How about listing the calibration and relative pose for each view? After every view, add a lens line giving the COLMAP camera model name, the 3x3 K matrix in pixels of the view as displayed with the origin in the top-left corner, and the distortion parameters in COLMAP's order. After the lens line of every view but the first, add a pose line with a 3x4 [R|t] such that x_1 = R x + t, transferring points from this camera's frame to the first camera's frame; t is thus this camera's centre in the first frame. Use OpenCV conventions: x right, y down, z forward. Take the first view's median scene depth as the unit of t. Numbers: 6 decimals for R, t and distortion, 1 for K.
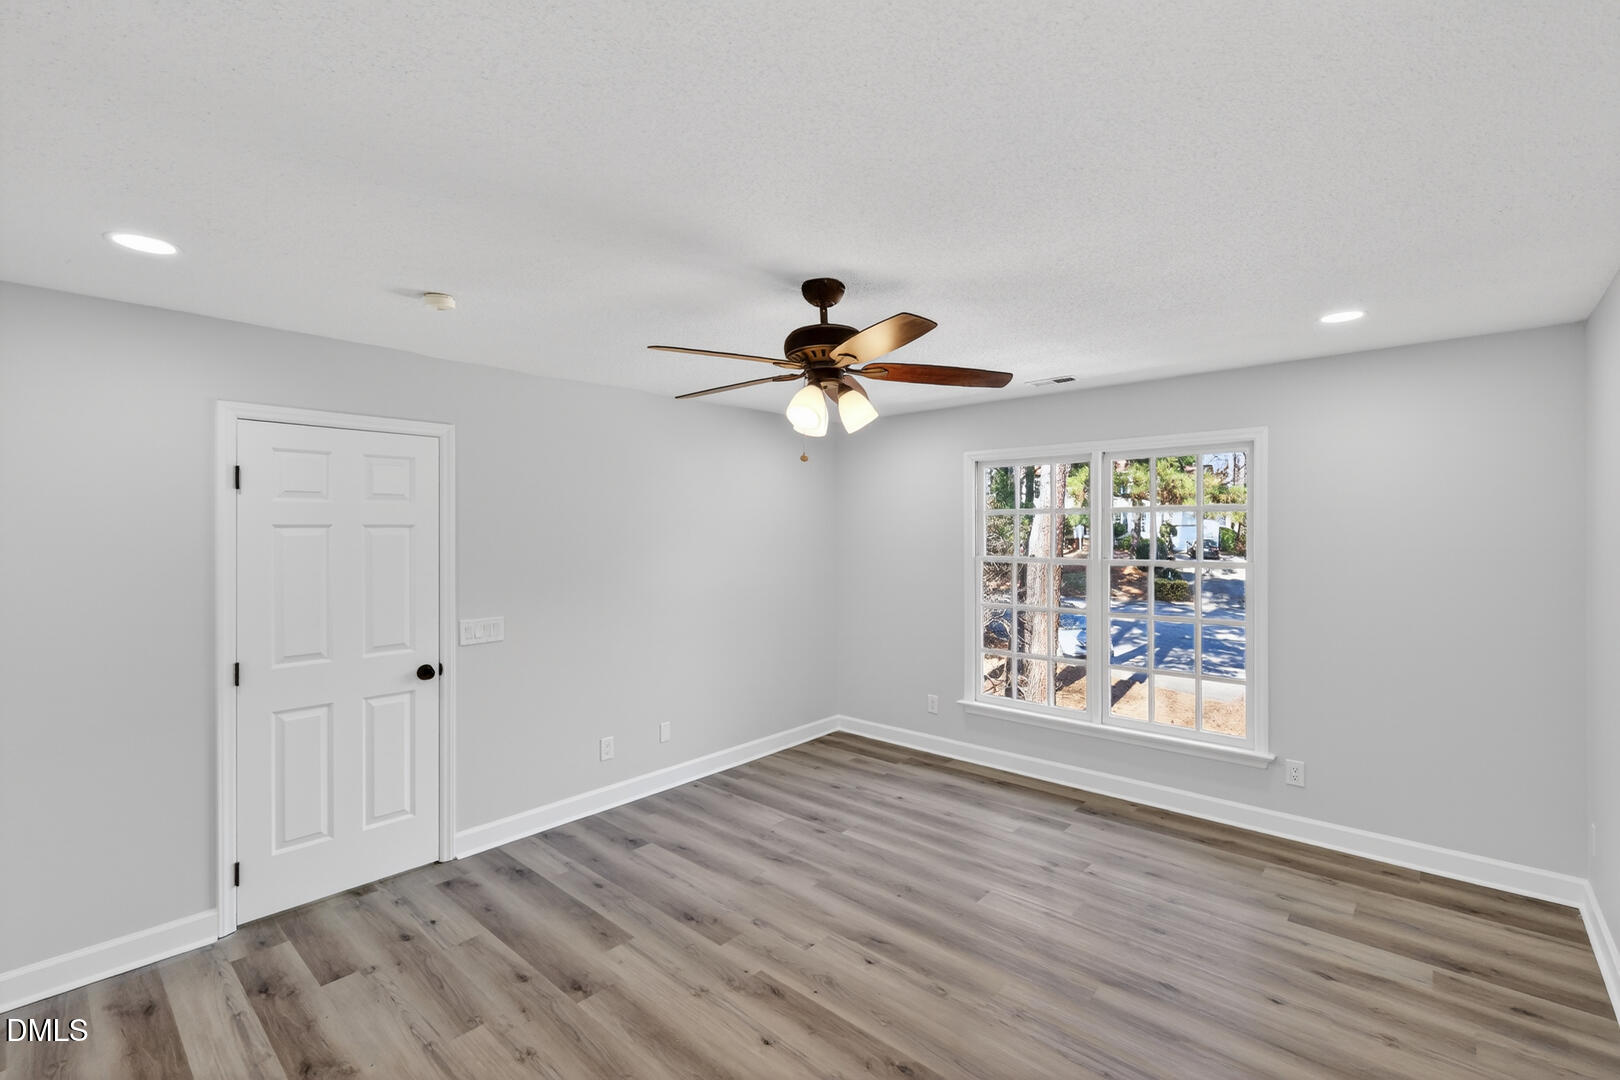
lens RADIAL K [[711.0, 0, 812.7], [0, 711.0, 530.2], [0, 0, 1]] dist [0.010485, -0.000499]
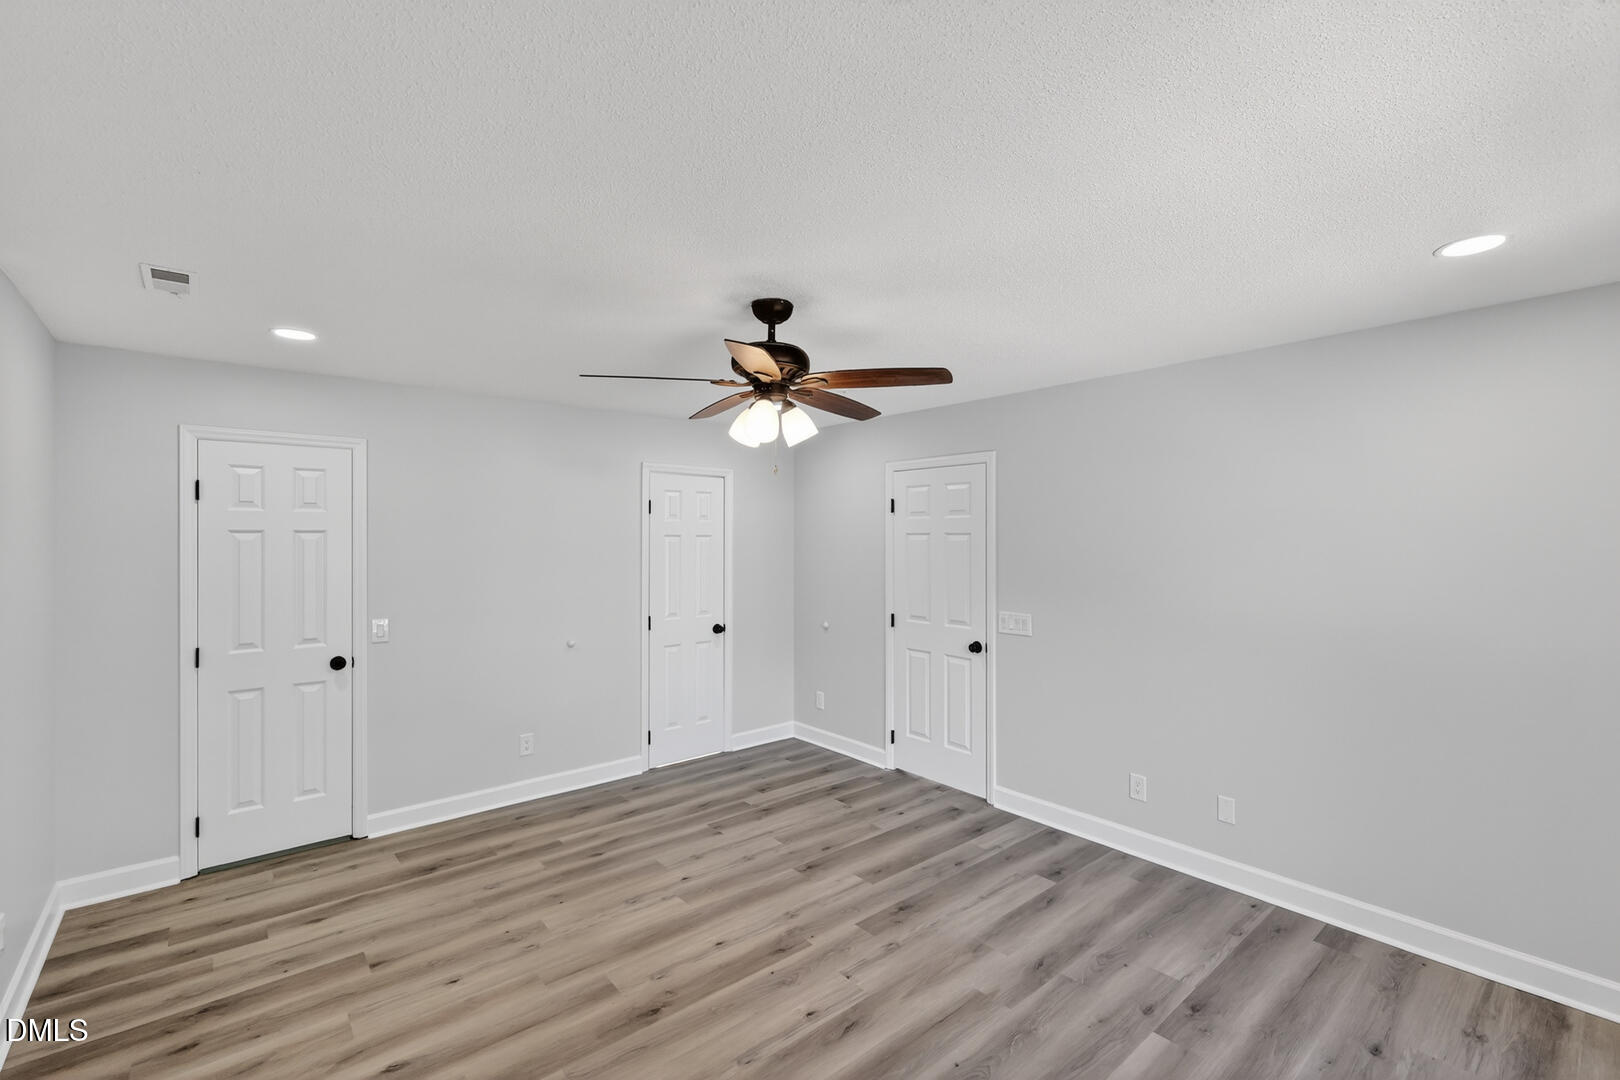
lens RADIAL K [[711.0, 0, 809.9], [0, 711.0, 533.4], [0, 0, 1]] dist [0.010485, -0.000499]
pose [[-0.149175, -0.002978, -0.988806, 0.801501], [0.005766, 0.999976, -0.003881, -0.002172], [0.988794, -0.006280, -0.149154, 0.930825]]
